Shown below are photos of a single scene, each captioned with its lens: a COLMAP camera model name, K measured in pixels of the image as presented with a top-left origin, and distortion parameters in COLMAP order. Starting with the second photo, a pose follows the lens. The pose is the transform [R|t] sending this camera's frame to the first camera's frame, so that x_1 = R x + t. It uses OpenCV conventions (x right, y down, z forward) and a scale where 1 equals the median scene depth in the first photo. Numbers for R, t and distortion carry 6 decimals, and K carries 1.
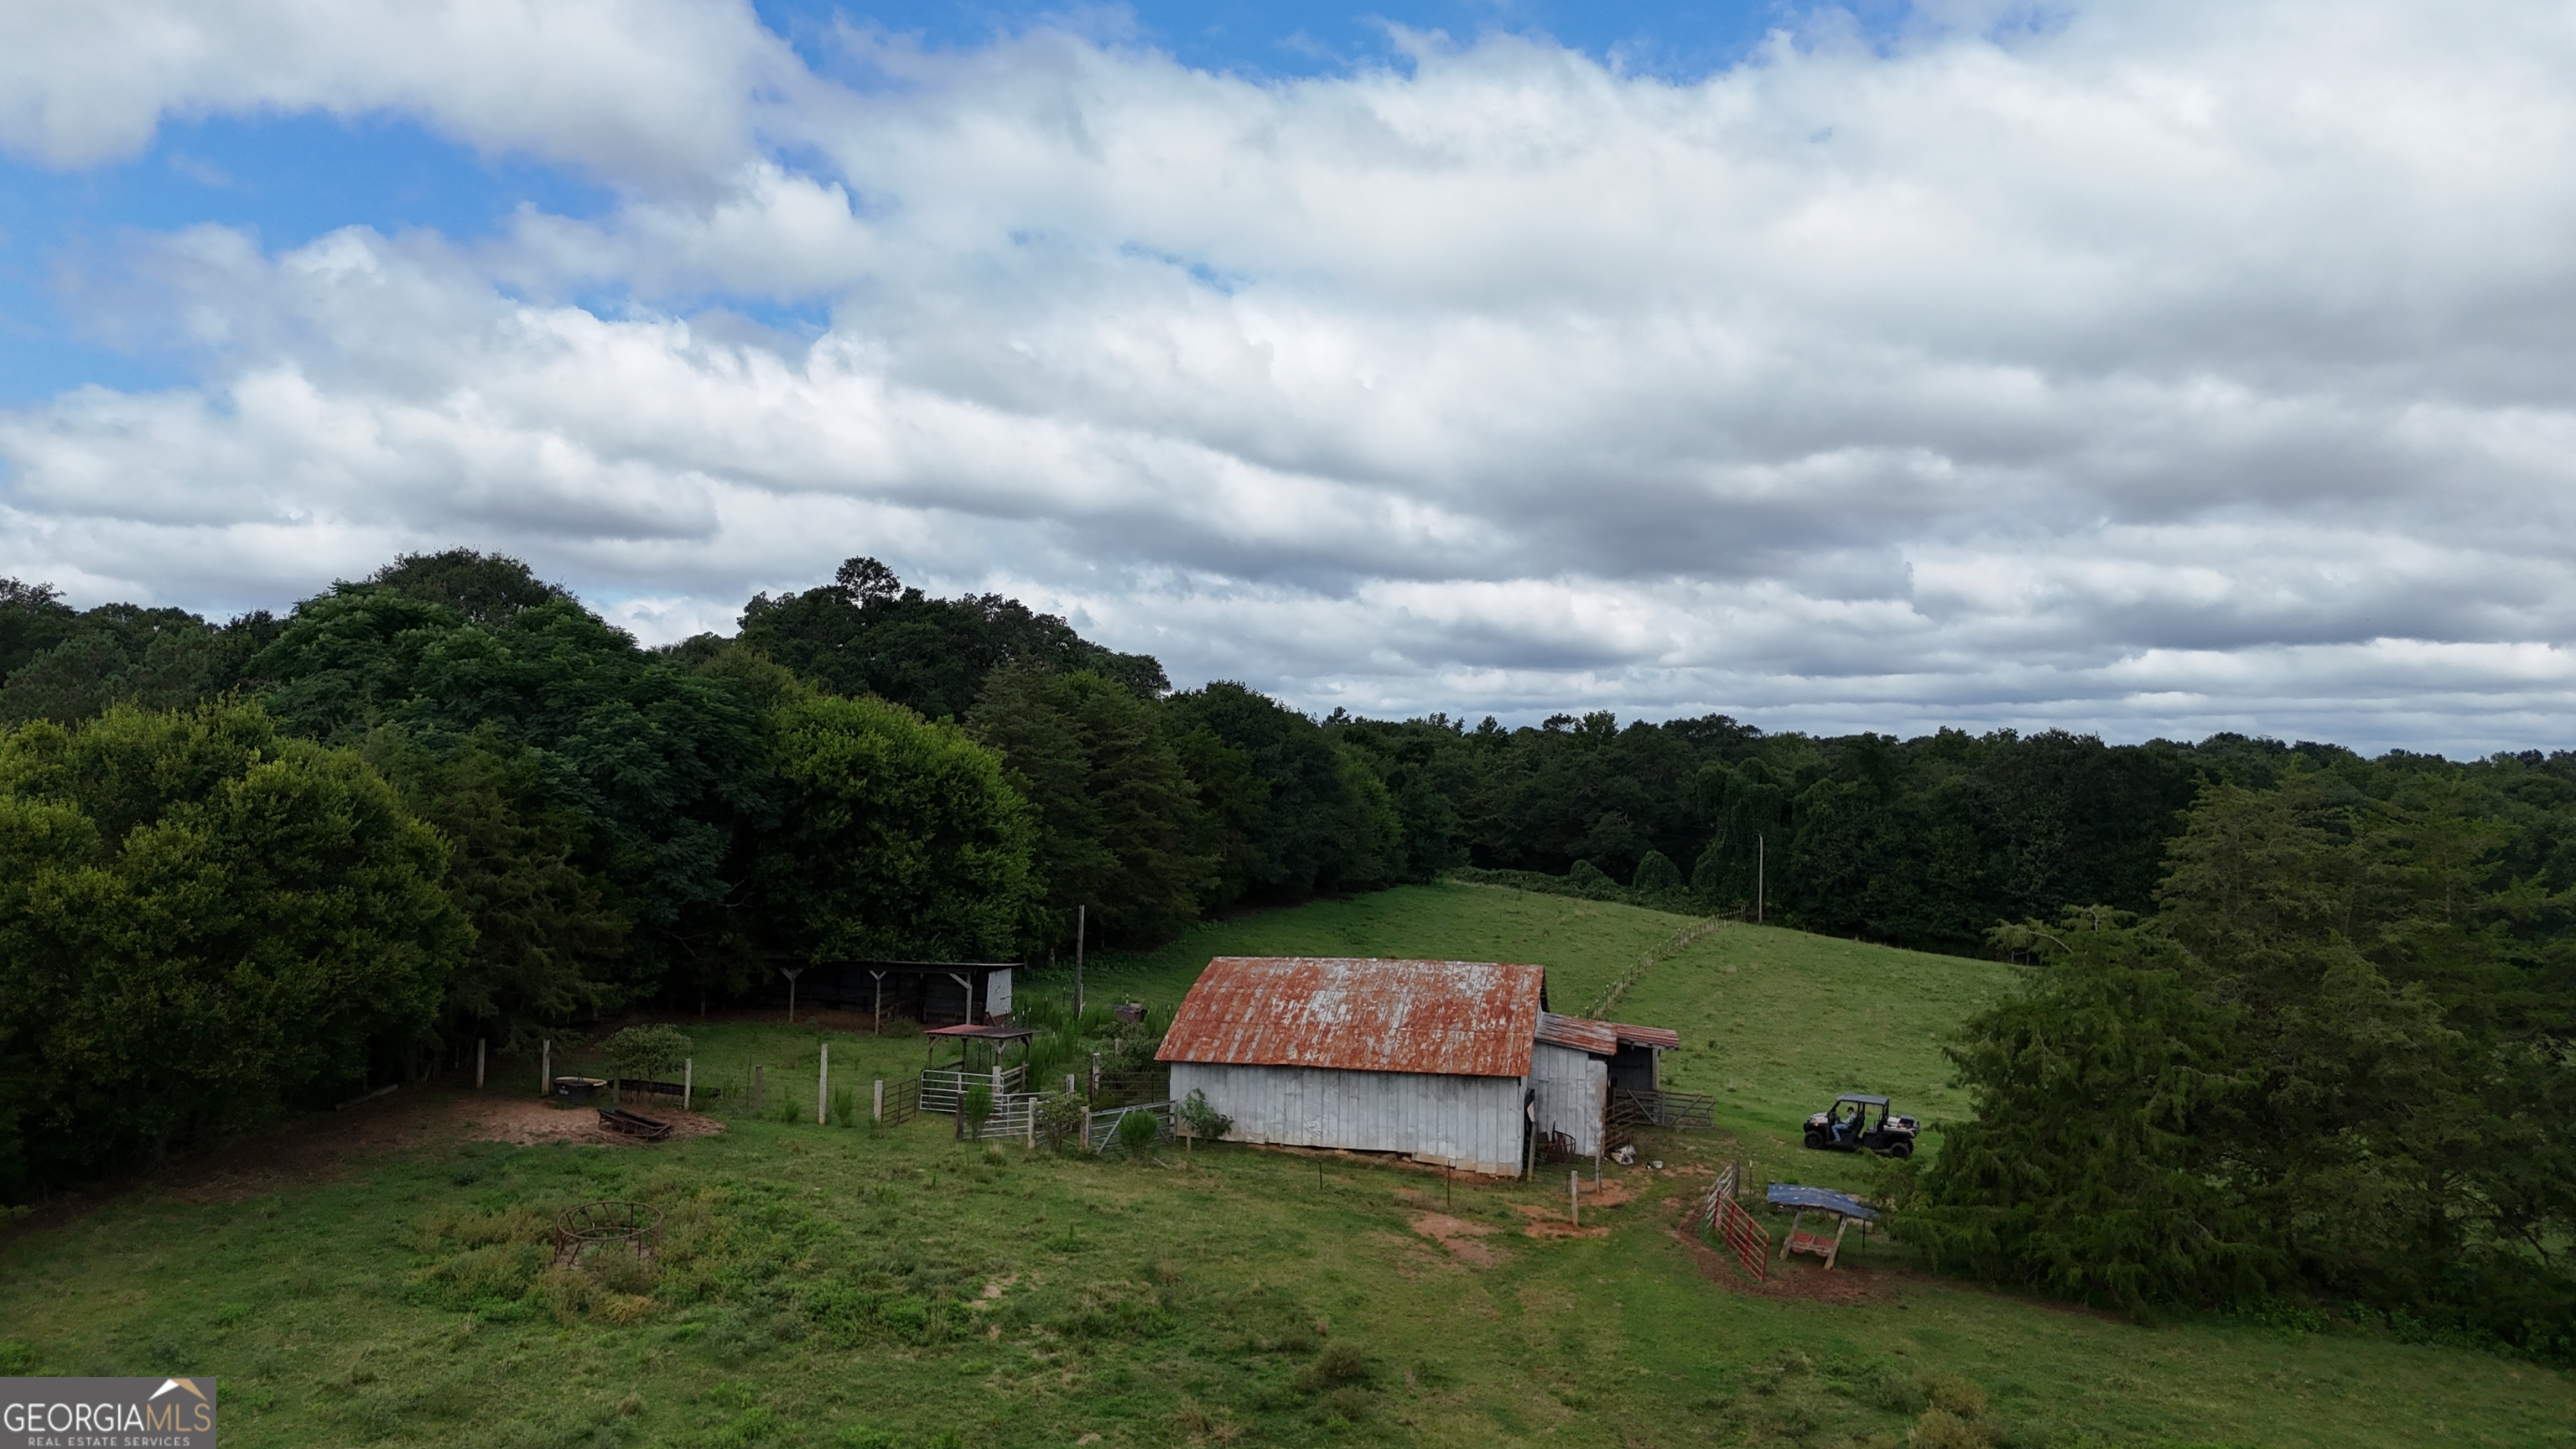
lens RADIAL K [[2151.2, 0, 1288.0], [0, 2151.2, 724.5], [0, 0, 1]] dist [0.296362, -0.265040]
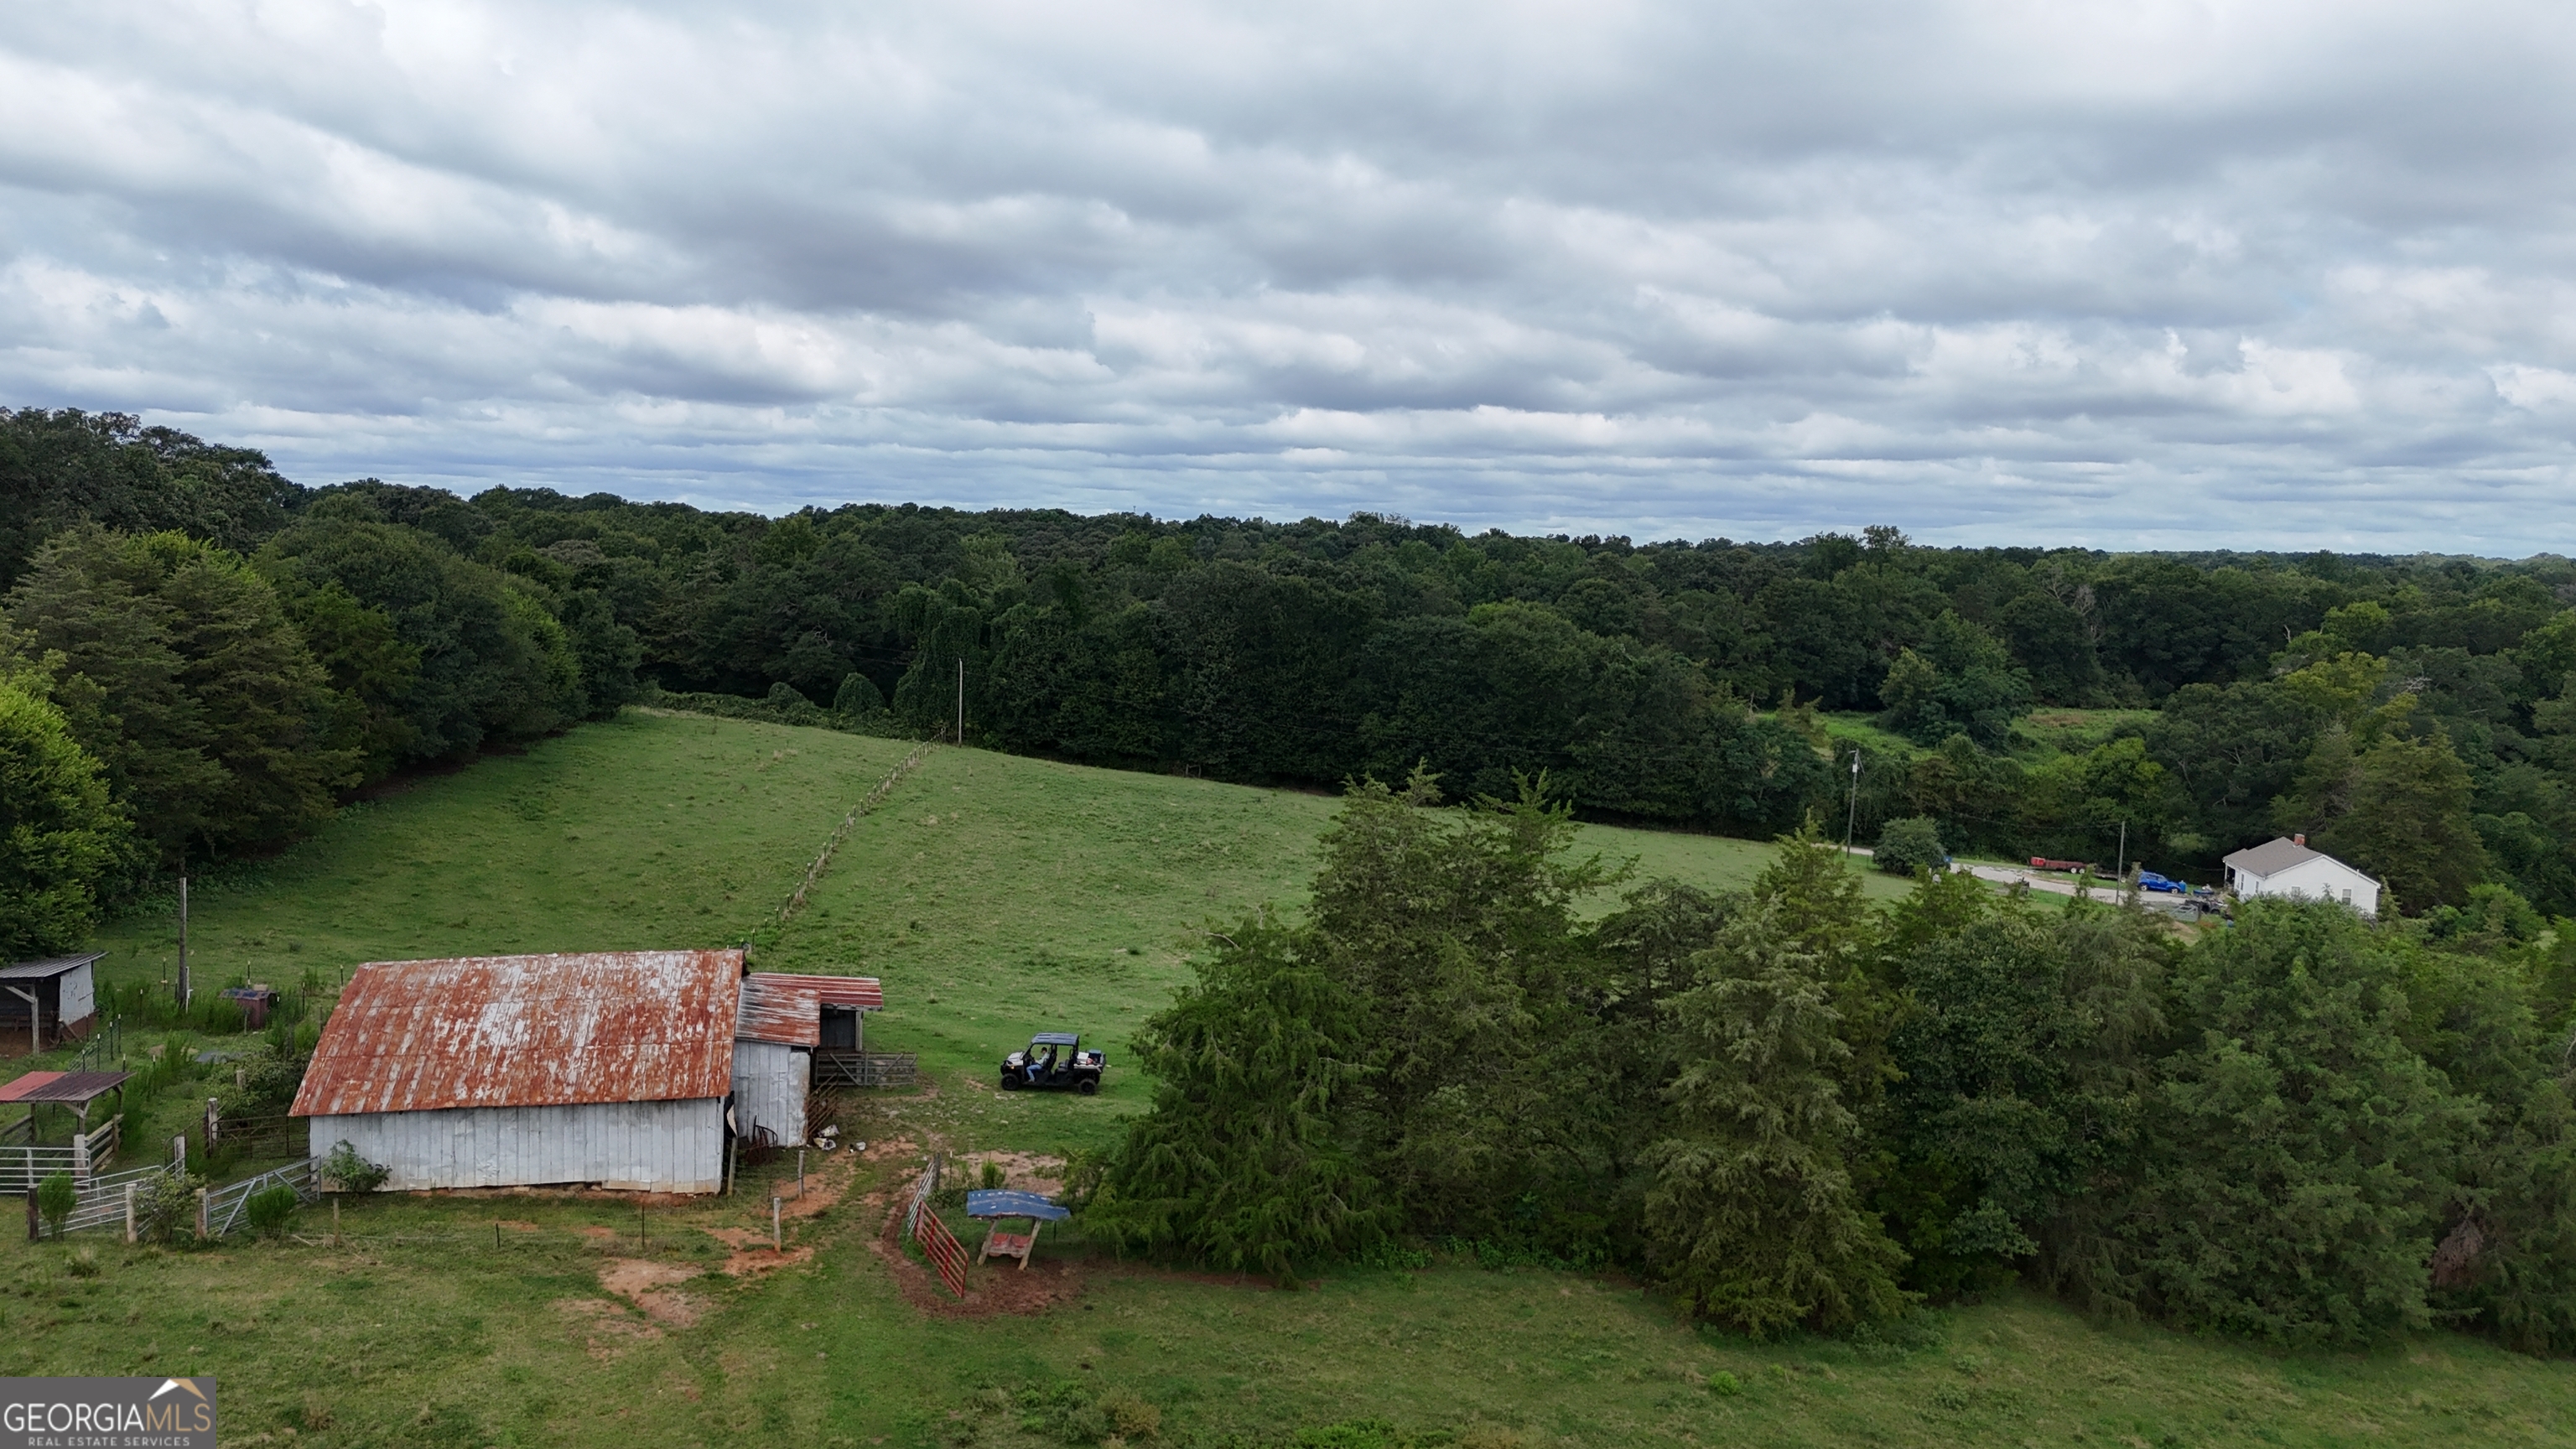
lens RADIAL K [[2188.0, 0, 1288.0], [0, 2188.0, 724.5], [0, 0, 1]] dist [0.132574, -0.009076]
pose [[0.935108, -0.043675, 0.351661, 0.003313], [-0.002971, 0.991375, 0.131025, -0.118885], [-0.354351, -0.123567, 0.926912, 0.014200]]
